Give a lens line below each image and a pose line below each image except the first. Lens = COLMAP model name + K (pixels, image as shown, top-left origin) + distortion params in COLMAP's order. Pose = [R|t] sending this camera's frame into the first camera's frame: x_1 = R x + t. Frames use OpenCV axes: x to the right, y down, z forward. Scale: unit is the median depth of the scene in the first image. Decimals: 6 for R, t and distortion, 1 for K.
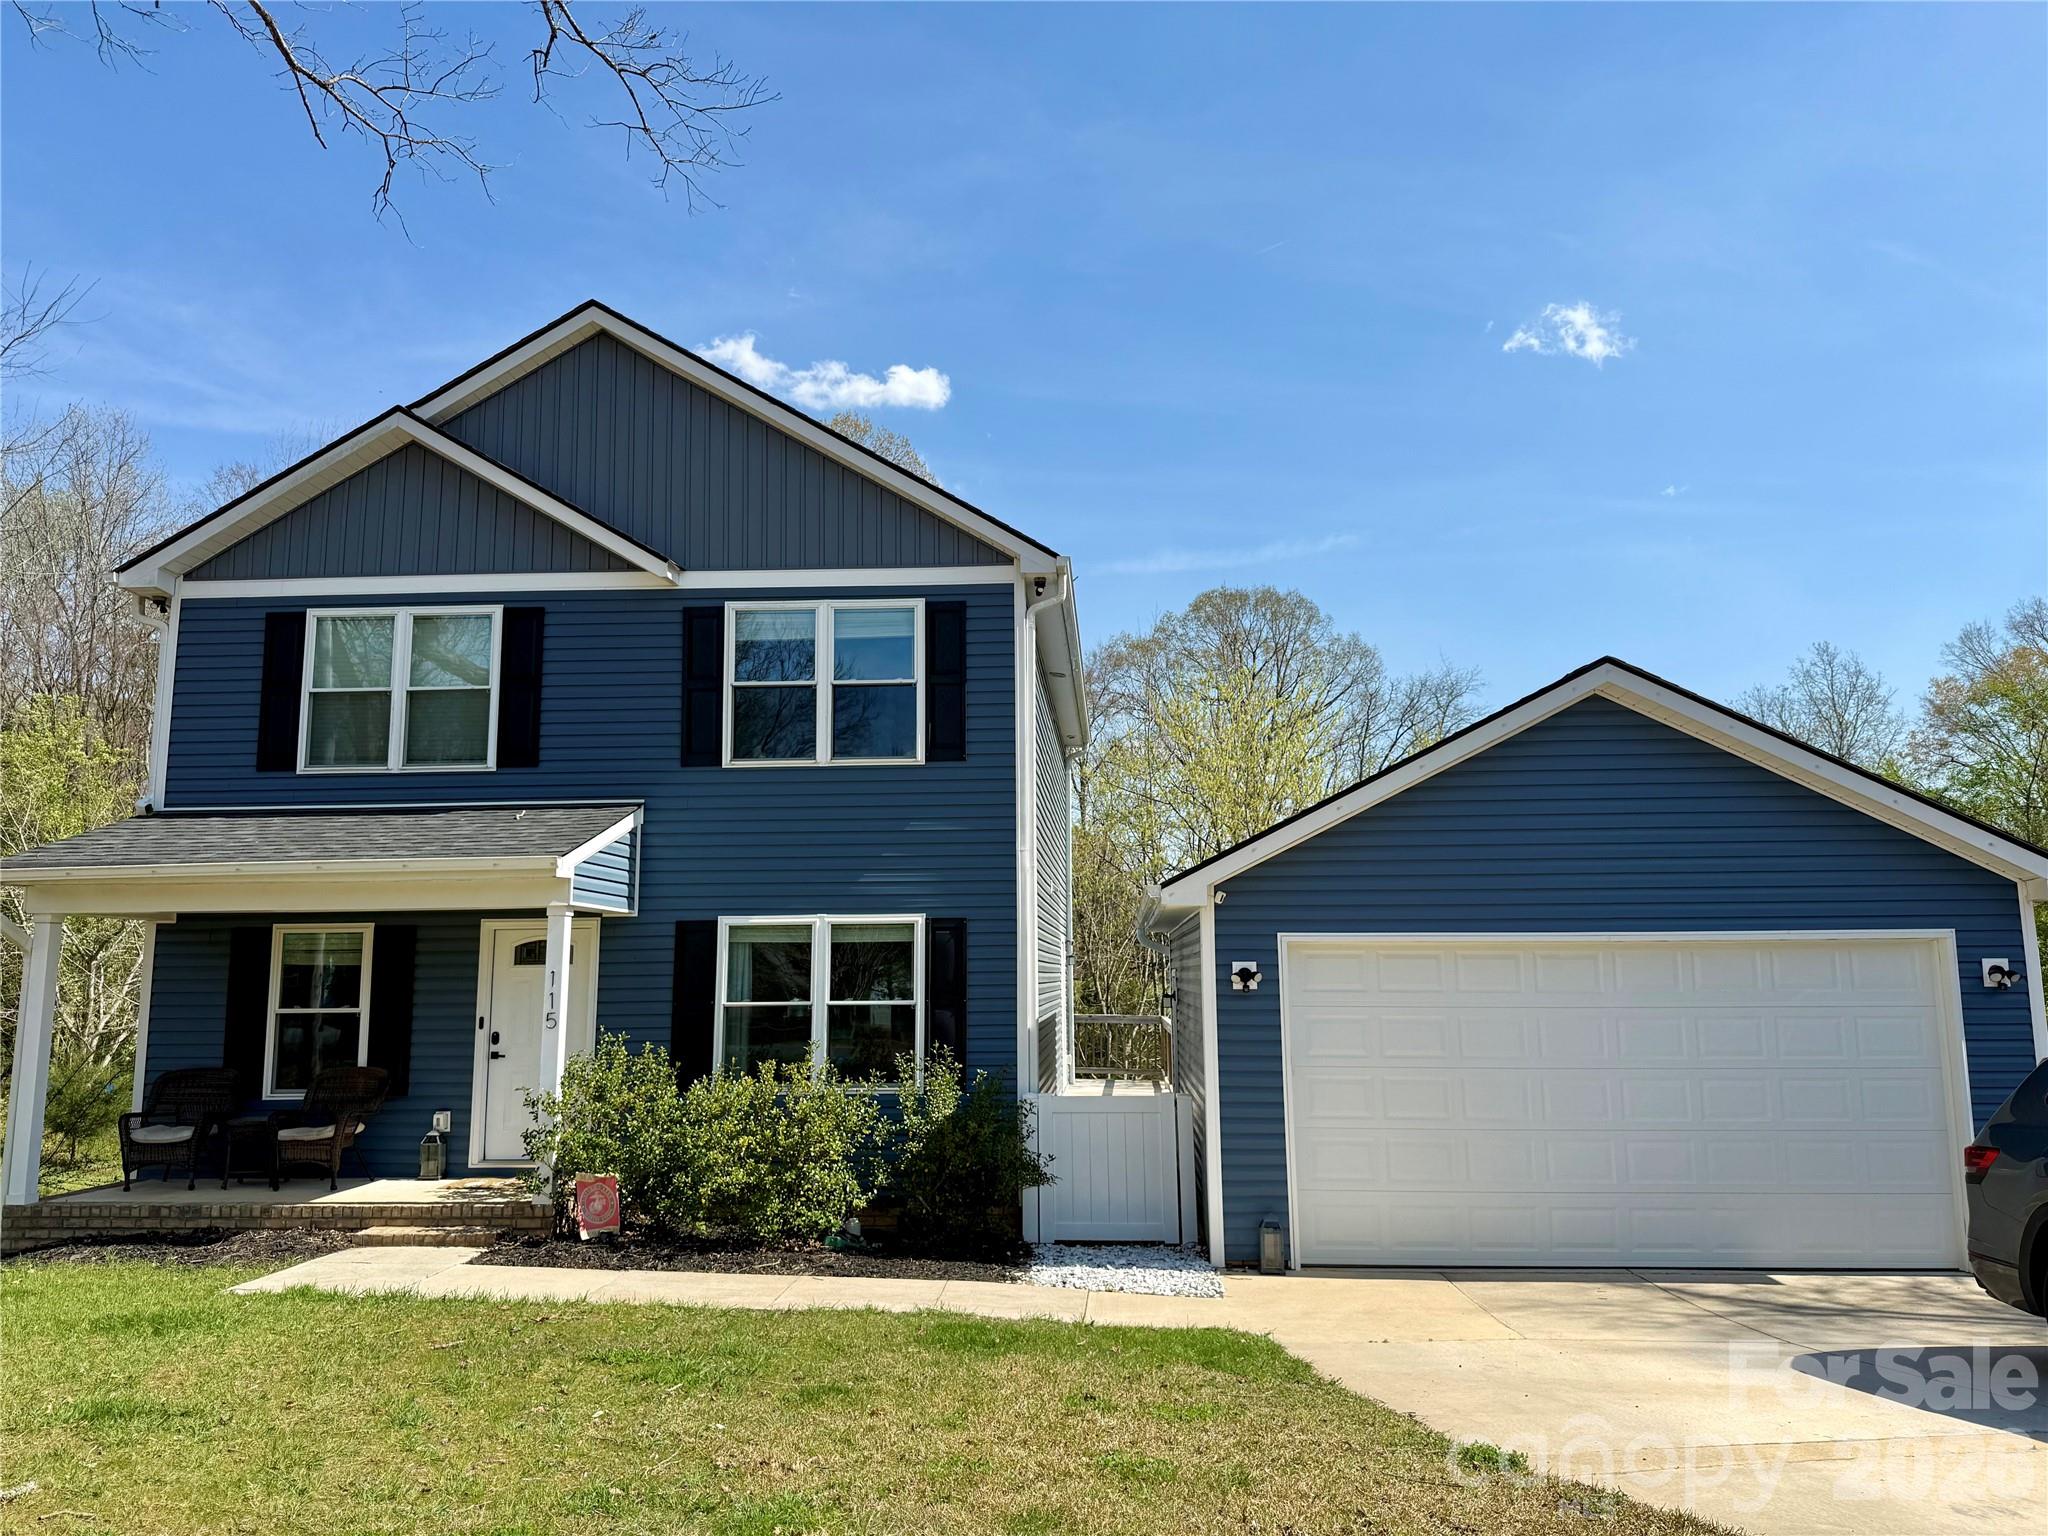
lens RADIAL K [[1420.4, 0, 1034.0], [0, 1420.4, 768.9], [0, 0, 1]] dist [0.118487, -0.176128]
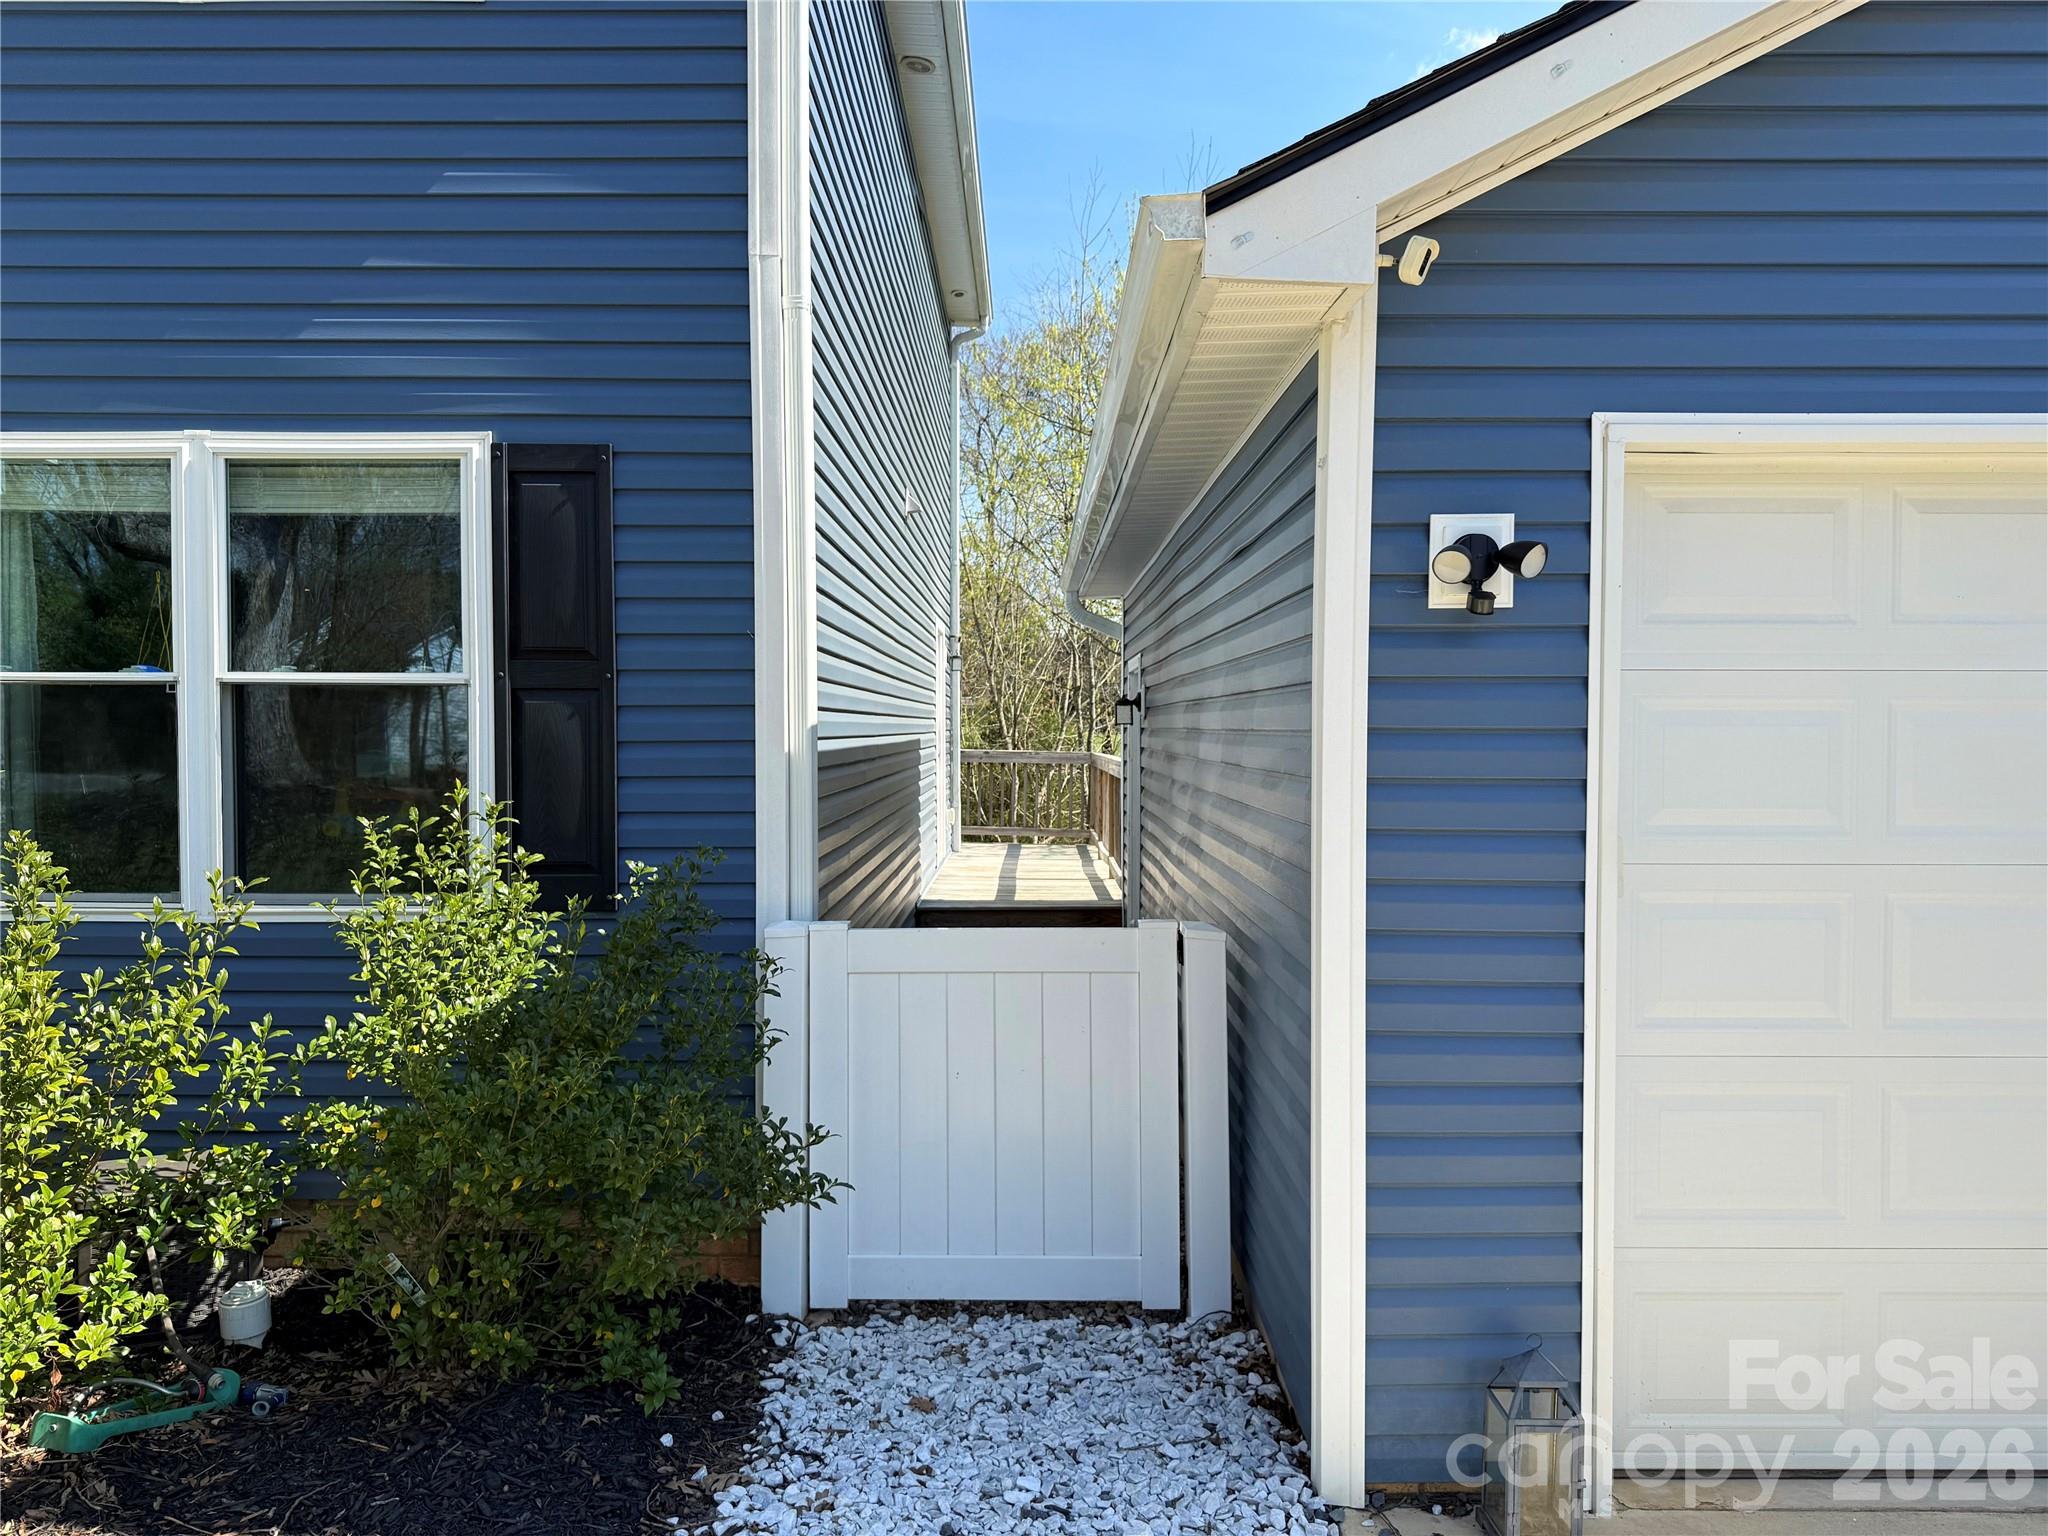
lens RADIAL K [[1444.3, 0, 1031.2], [0, 1444.3, 762.2], [0, 0, 1]] dist [0.105389, -0.183343]
pose [[0.998139, 0.005243, 0.060754, 0.035467], [-0.015396, 0.985689, 0.167871, 0.117347], [-0.059004, -0.168494, 0.983935, 0.608428]]
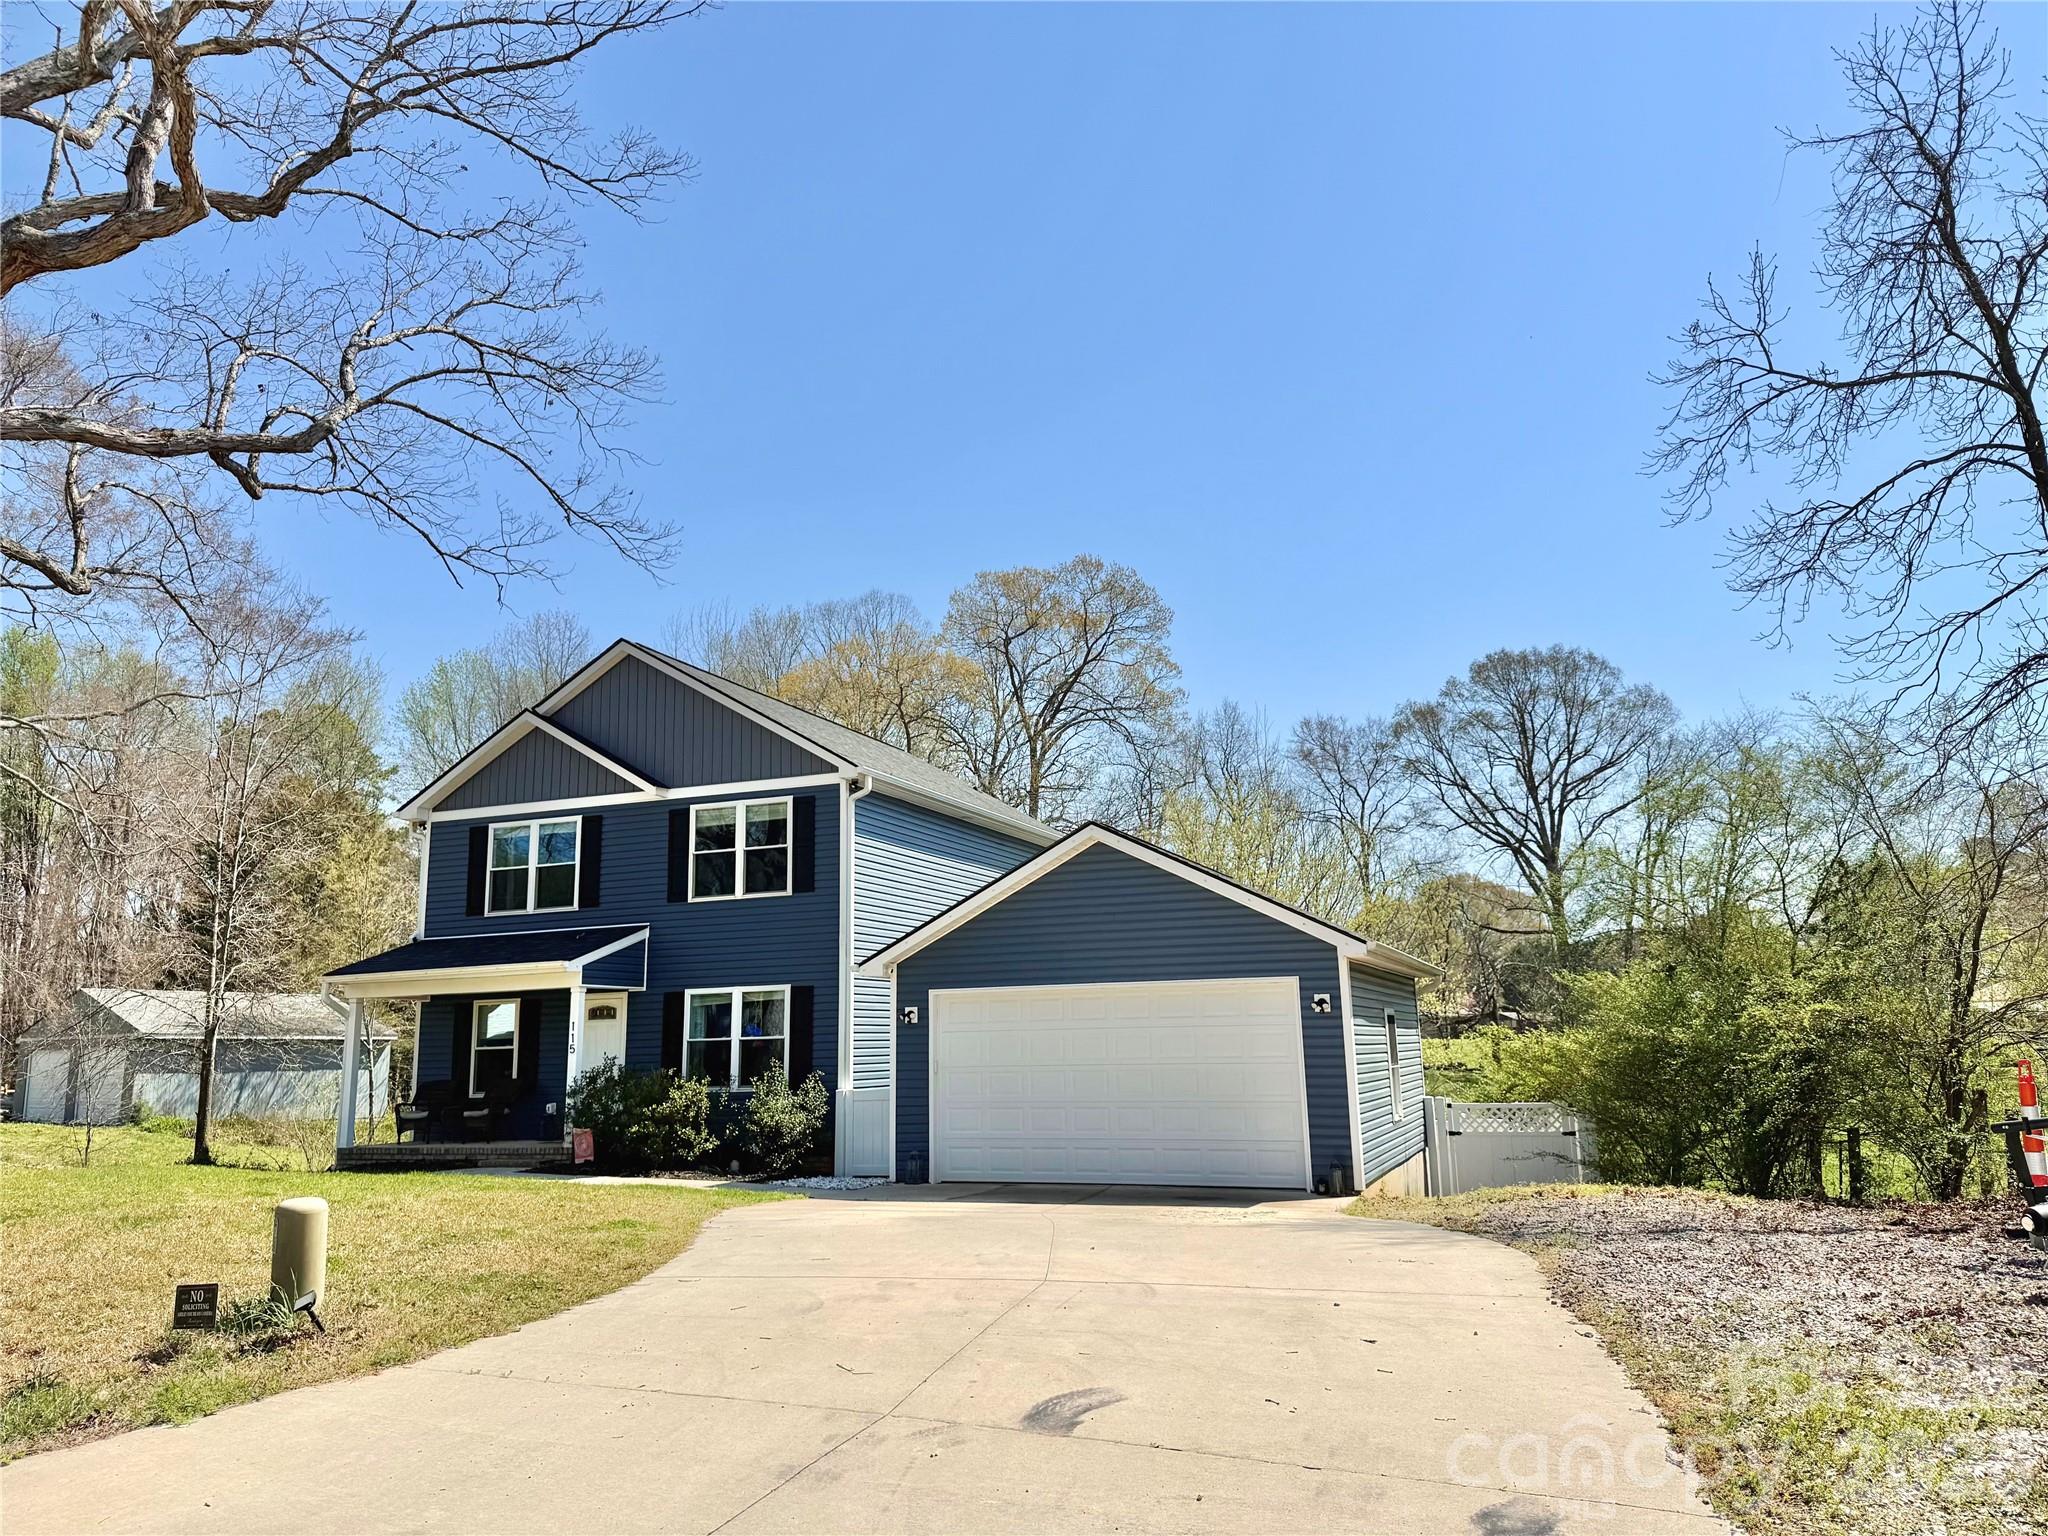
lens RADIAL K [[1420.4, 0, 1034.0], [0, 1420.4, 768.9], [0, 0, 1]] dist [0.118487, -0.176128]
pose [[0.952448, -0.070420, -0.296452, 0.706383], [0.056925, 0.996921, -0.053921, -0.044713], [0.299337, 0.034482, 0.953524, -0.530187]]
